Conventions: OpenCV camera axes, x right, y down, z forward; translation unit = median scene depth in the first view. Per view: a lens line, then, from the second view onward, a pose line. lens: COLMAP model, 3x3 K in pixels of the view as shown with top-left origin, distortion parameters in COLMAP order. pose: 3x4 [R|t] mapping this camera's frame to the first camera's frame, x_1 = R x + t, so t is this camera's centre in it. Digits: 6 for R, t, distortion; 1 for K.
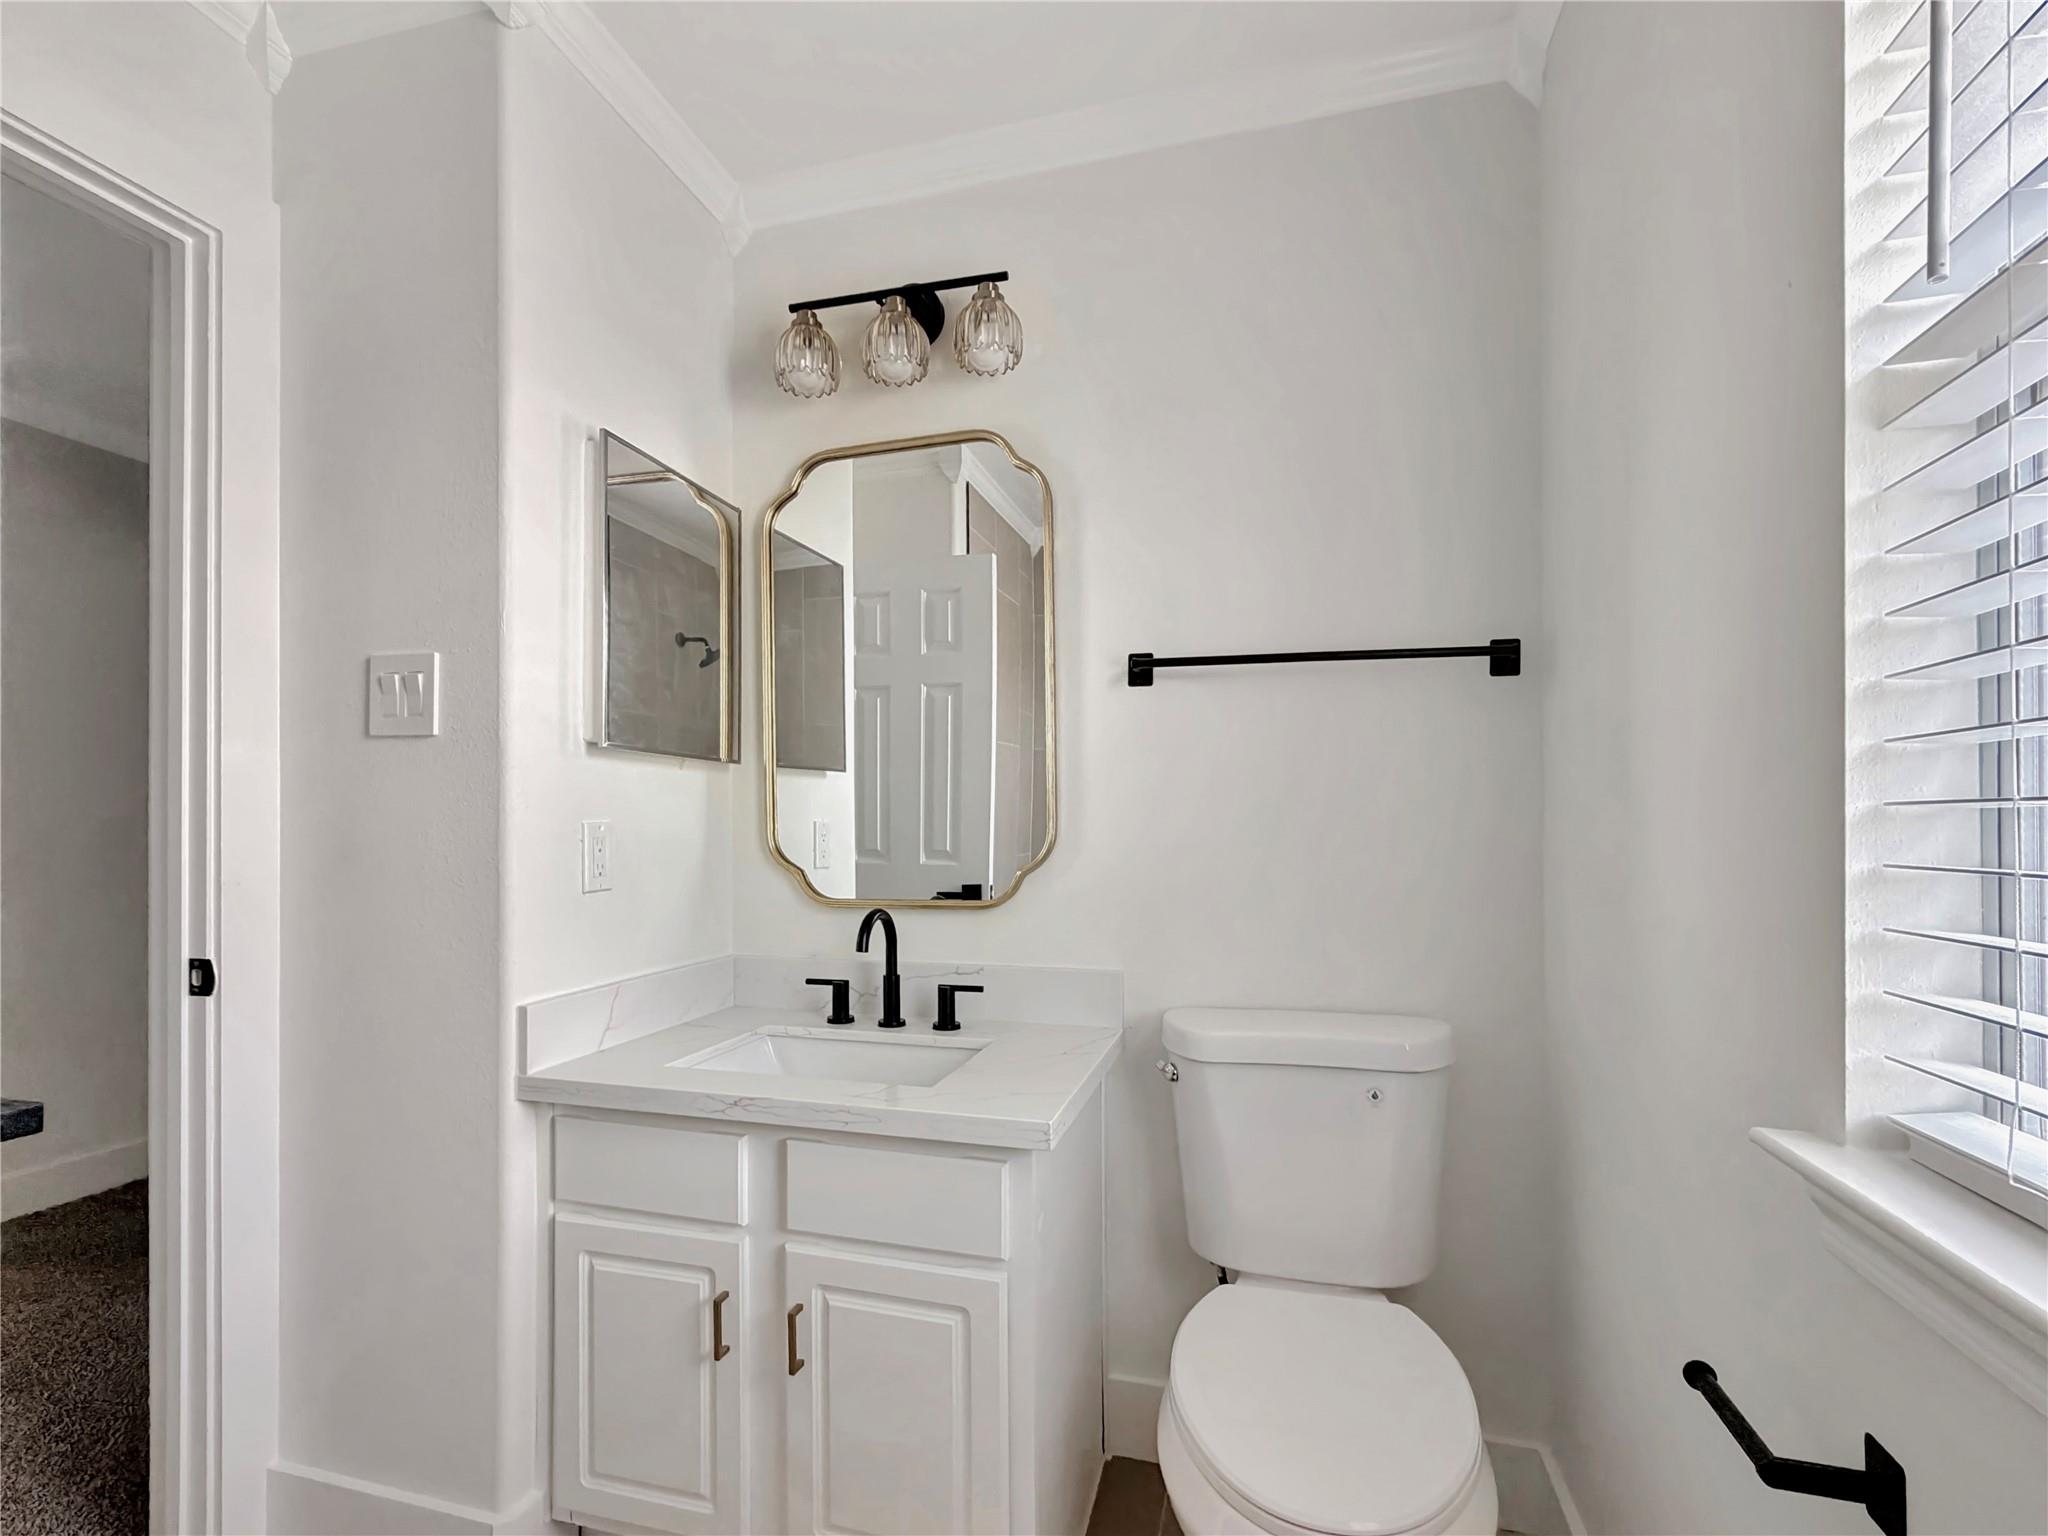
lens RADIAL K [[892.3, 0, 1032.6], [0, 892.3, 826.6], [0, 0, 1]] dist [-0.000181, 0.000070]
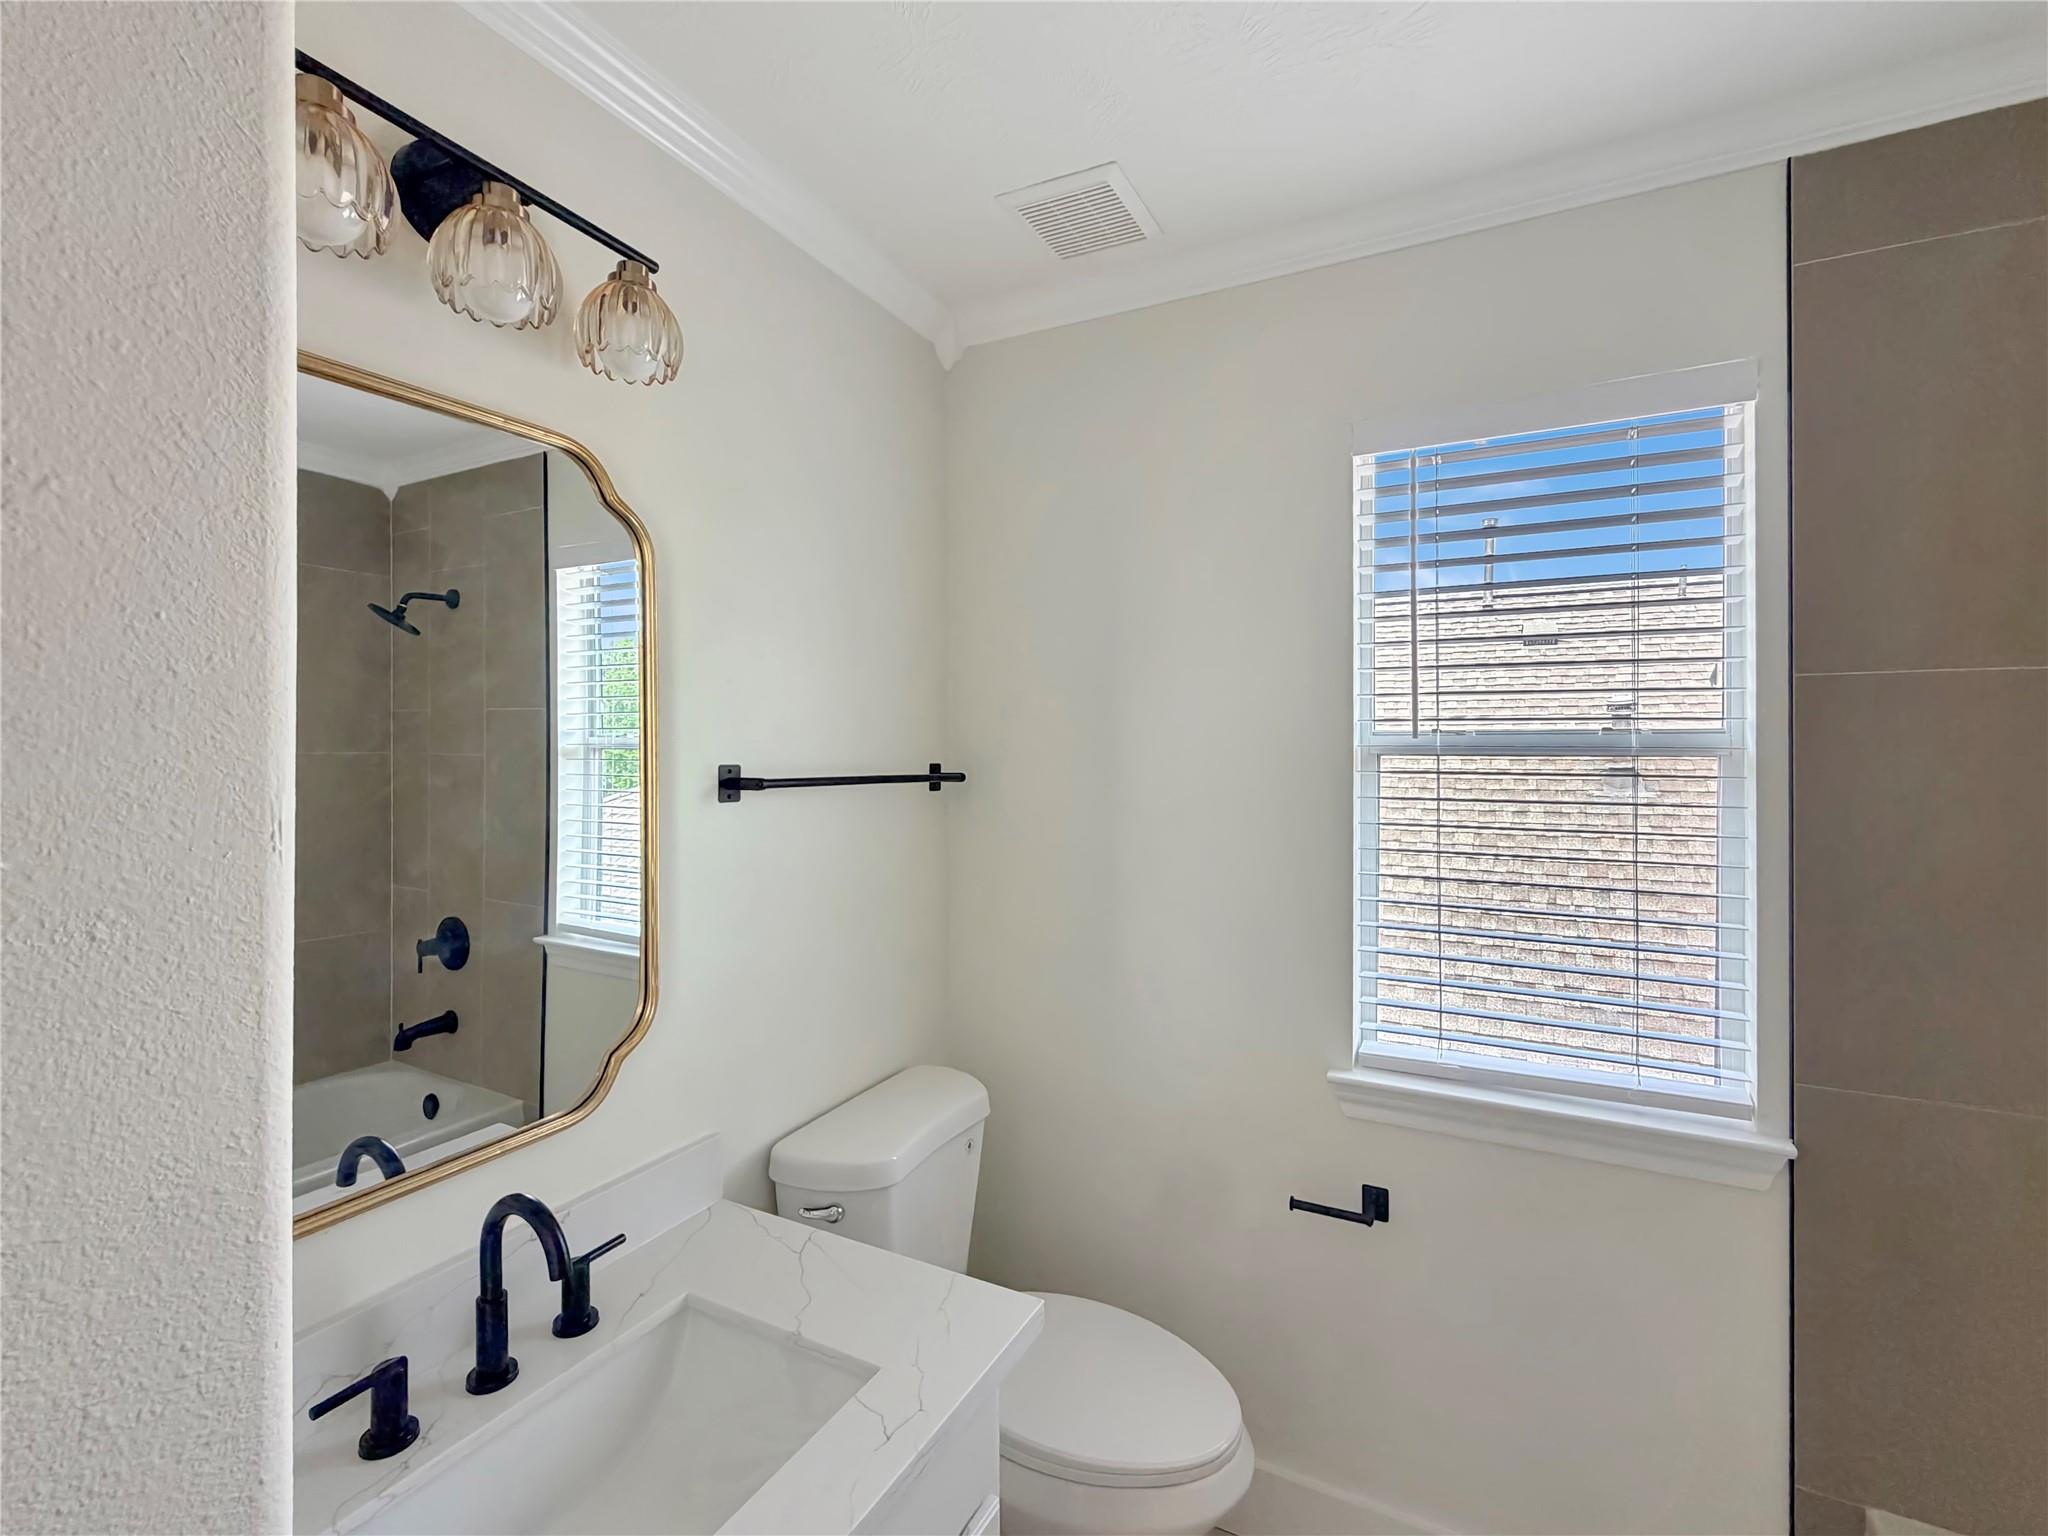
lens RADIAL K [[912.6, 0, 1027.8], [0, 912.6, 747.4], [0, 0, 1]] dist [0.000575, 0.000156]
pose [[0.208014, 0.000826, 0.978126, -0.701201], [-0.003417, 0.999994, -0.000118, -0.212702], [-0.978120, -0.003318, 0.208015, 0.525010]]
